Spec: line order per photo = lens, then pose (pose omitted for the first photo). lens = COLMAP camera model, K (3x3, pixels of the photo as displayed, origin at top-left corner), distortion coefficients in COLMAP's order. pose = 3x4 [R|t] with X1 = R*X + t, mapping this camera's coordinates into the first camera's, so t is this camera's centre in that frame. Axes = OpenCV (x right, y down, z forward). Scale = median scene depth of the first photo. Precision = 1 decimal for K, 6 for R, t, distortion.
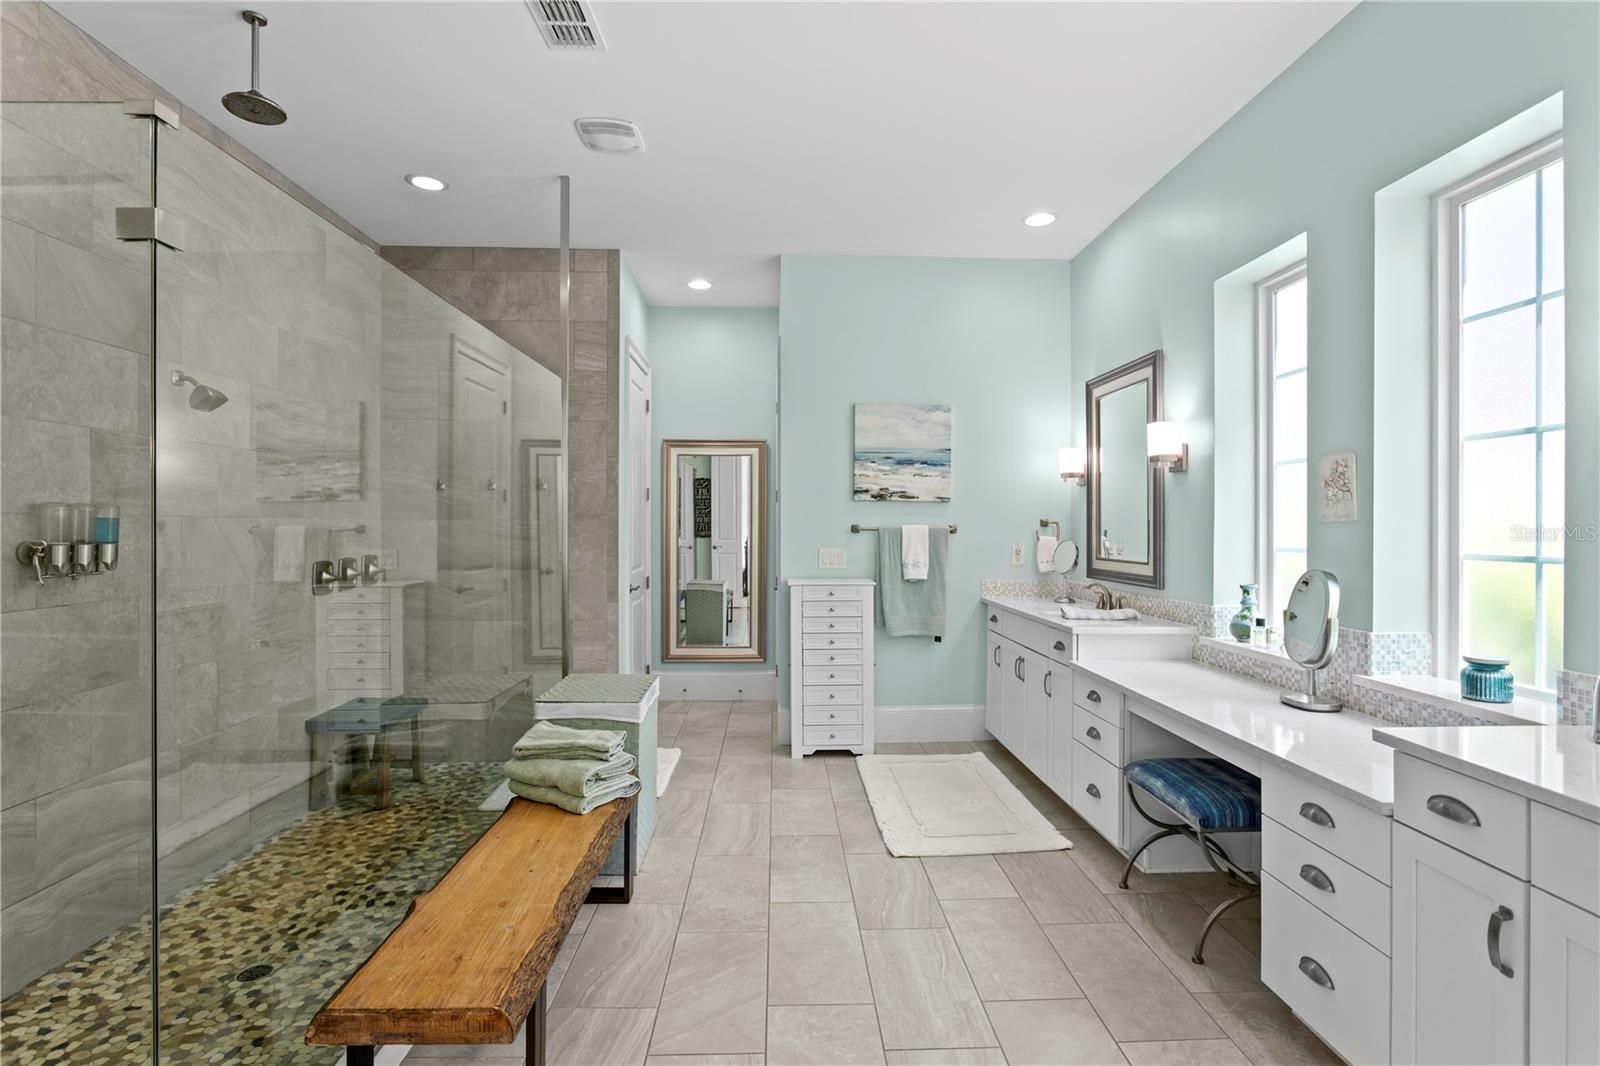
lens RADIAL K [[802.7, 0, 798.3], [0, 802.7, 521.0], [0, 0, 1]] dist [-0.016544, 0.008908]
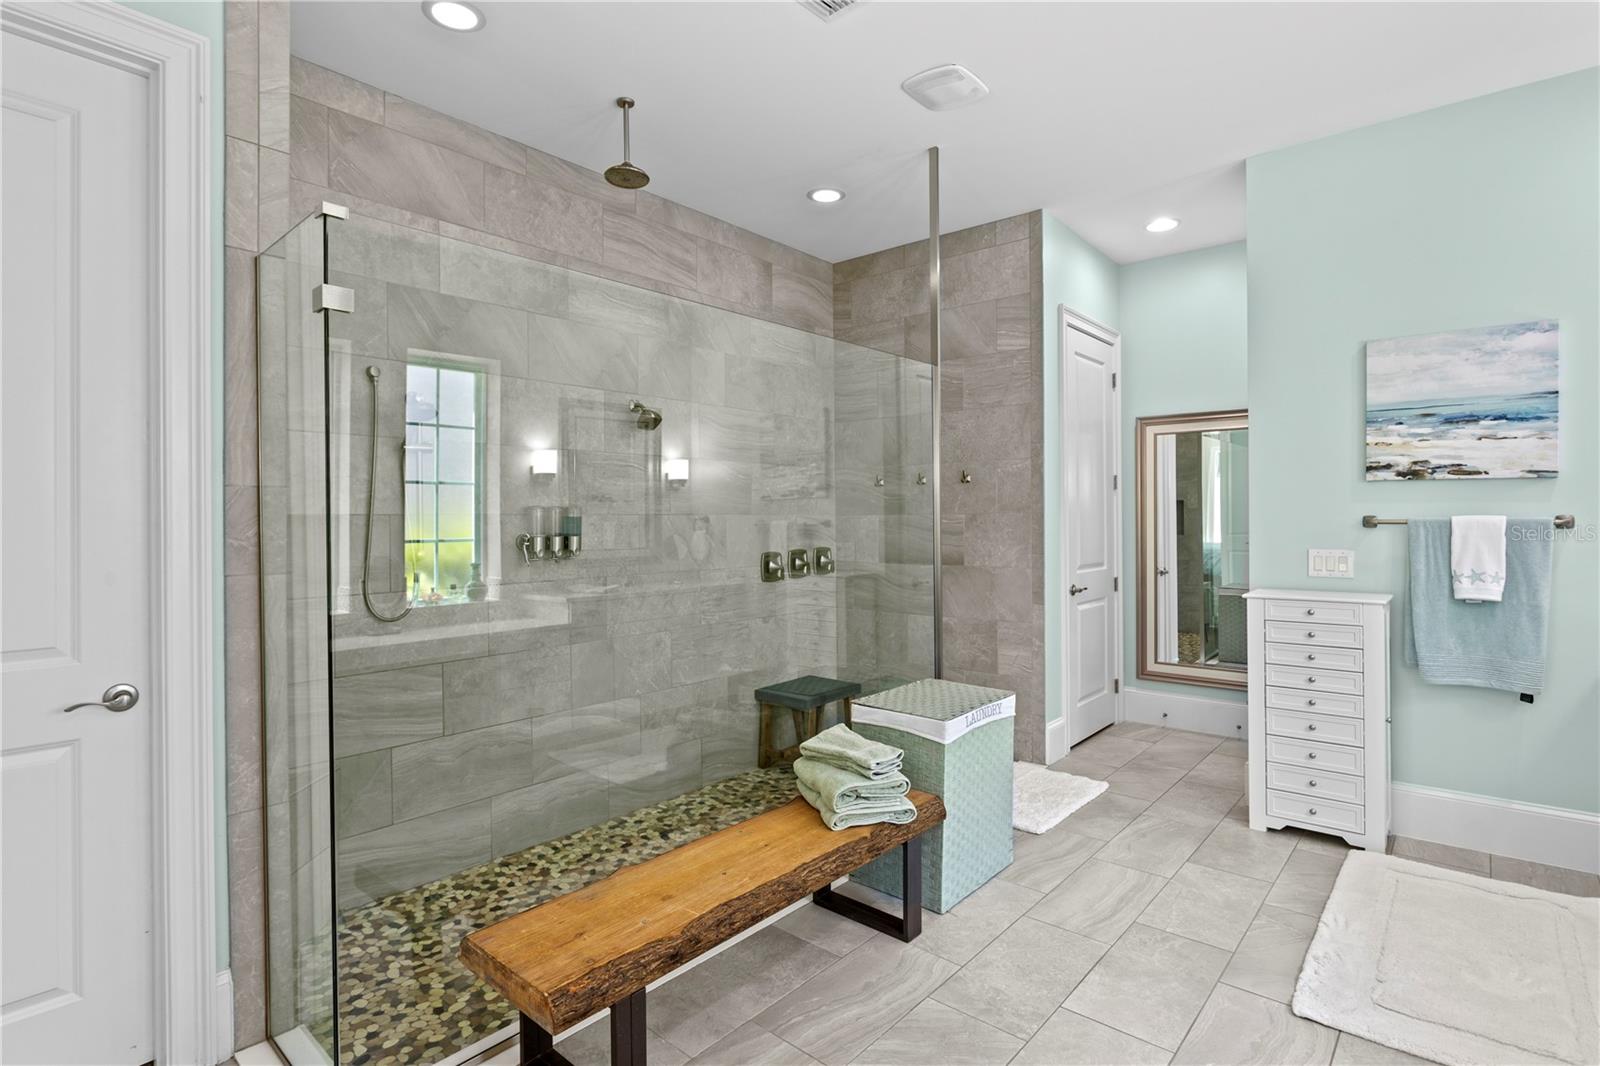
lens RADIAL K [[802.7, 0, 798.3], [0, 802.7, 521.0], [0, 0, 1]] dist [-0.016544, 0.008908]
pose [[0.727776, -0.004131, -0.685803, 0.219570], [0.010859, 0.999926, 0.005500, -0.000030], [0.685729, -0.011450, 0.727767, 0.189092]]
